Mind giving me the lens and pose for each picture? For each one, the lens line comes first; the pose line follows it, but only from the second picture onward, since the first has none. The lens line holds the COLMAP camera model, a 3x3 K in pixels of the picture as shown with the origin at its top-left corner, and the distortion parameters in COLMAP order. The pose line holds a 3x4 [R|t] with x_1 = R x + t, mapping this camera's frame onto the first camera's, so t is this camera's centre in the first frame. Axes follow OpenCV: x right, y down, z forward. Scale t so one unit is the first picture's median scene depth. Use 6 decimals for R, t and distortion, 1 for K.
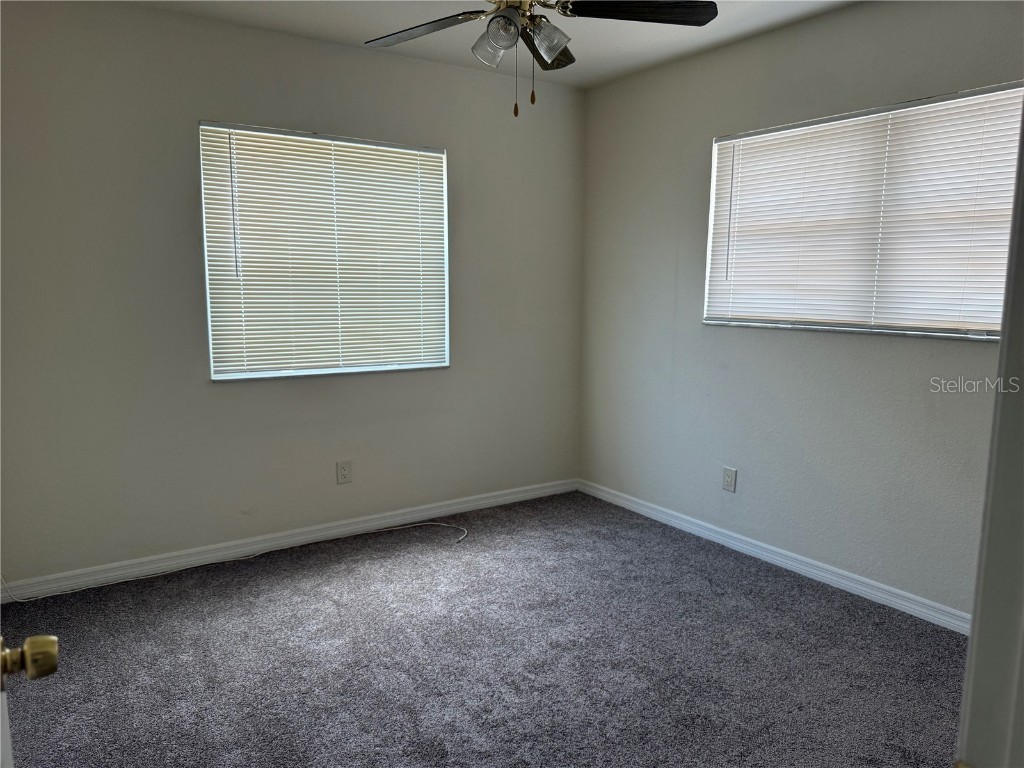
lens RADIAL K [[725.2, 0, 511.5], [0, 725.2, 374.9], [0, 0, 1]] dist [0.051762, -0.067789]
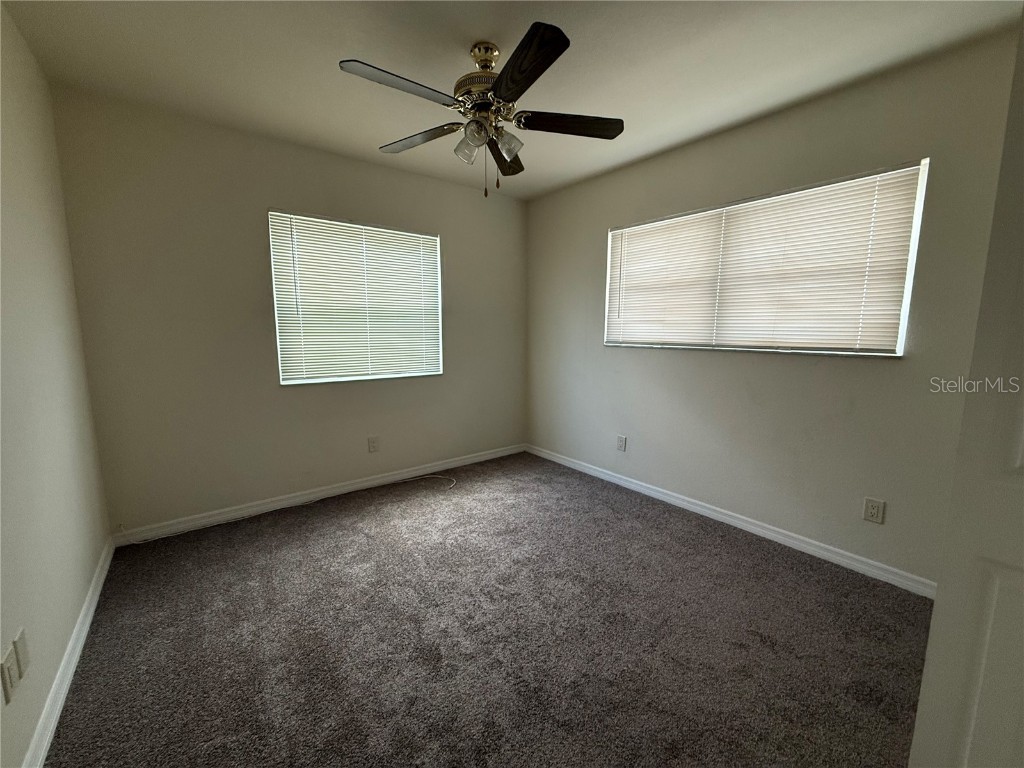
lens RADIAL K [[406.0, 0, 513.0], [0, 406.0, 382.9], [0, 0, 1]] dist [0.003770, -0.001908]
pose [[0.996830, -0.012032, 0.078642, -0.006473], [0.011364, 0.999896, 0.008935, 0.001258], [-0.078742, -0.008013, 0.996863, 0.165094]]
